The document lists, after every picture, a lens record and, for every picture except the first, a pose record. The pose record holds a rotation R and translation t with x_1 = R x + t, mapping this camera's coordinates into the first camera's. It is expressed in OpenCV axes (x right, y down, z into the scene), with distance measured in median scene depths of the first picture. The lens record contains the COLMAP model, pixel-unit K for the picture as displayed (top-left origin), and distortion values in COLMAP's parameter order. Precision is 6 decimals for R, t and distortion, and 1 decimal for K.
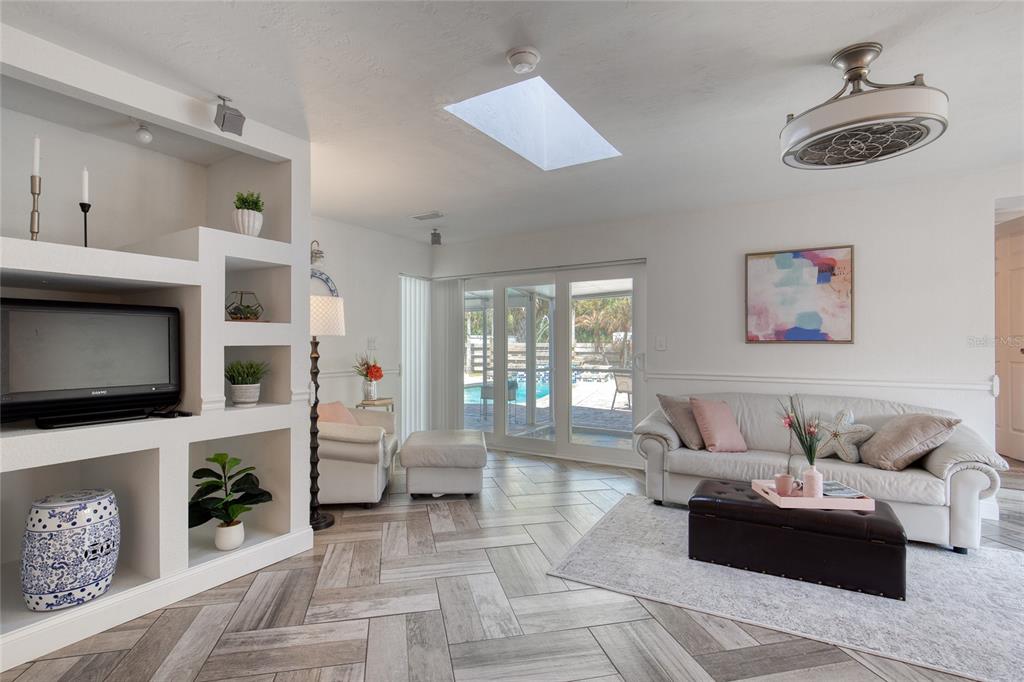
lens RADIAL K [[498.4, 0, 539.5], [0, 498.4, 340.6], [0, 0, 1]] dist [-0.000751, 0.000100]
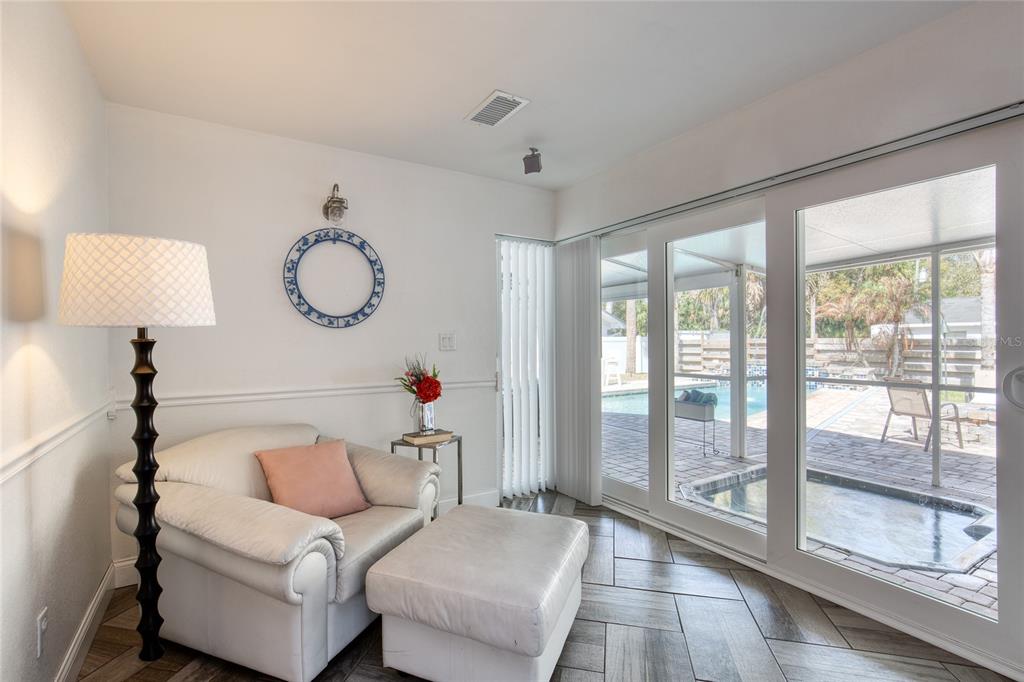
lens RADIAL K [[483.9, 0, 506.7], [0, 483.9, 341.9], [0, 0, 1]] dist [-0.002071, -0.000338]
pose [[0.878839, -0.006084, -0.477080, 0.047025], [0.010498, 0.999923, 0.006588, 0.003294], [0.477003, -0.010799, 0.878835, 0.610484]]
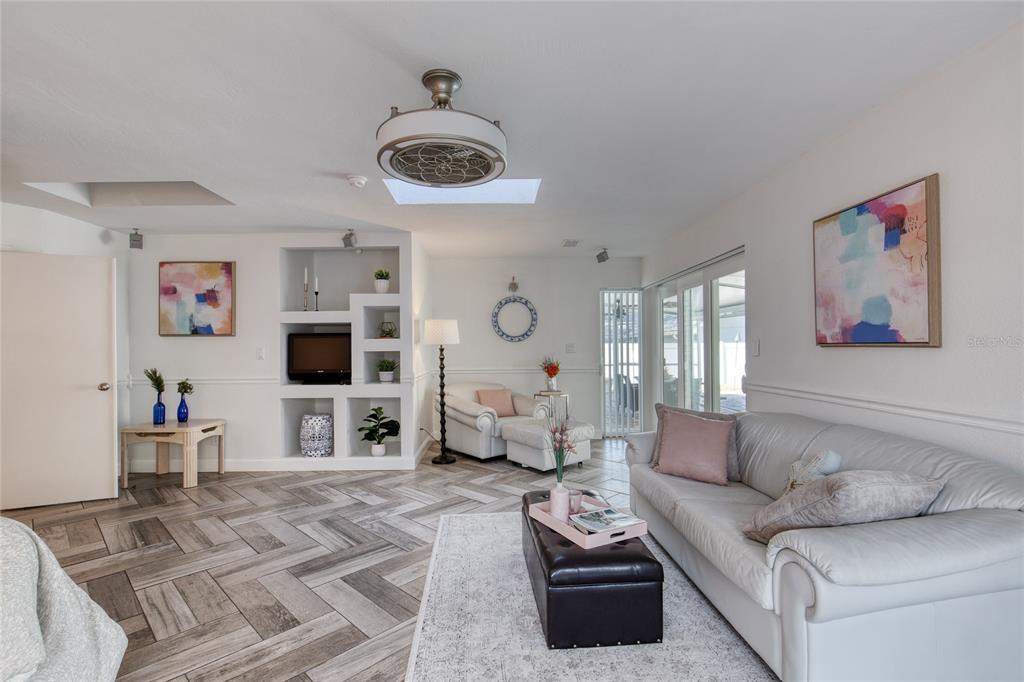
lens RADIAL K [[486.1, 0, 513.1], [0, 486.1, 337.6], [0, 0, 1]] dist [0.002241, 0.000254]
pose [[0.532778, -0.021722, -0.845976, 0.803884], [0.013391, 0.999762, -0.017237, -0.001608], [0.846149, -0.002145, 0.532942, 0.282386]]
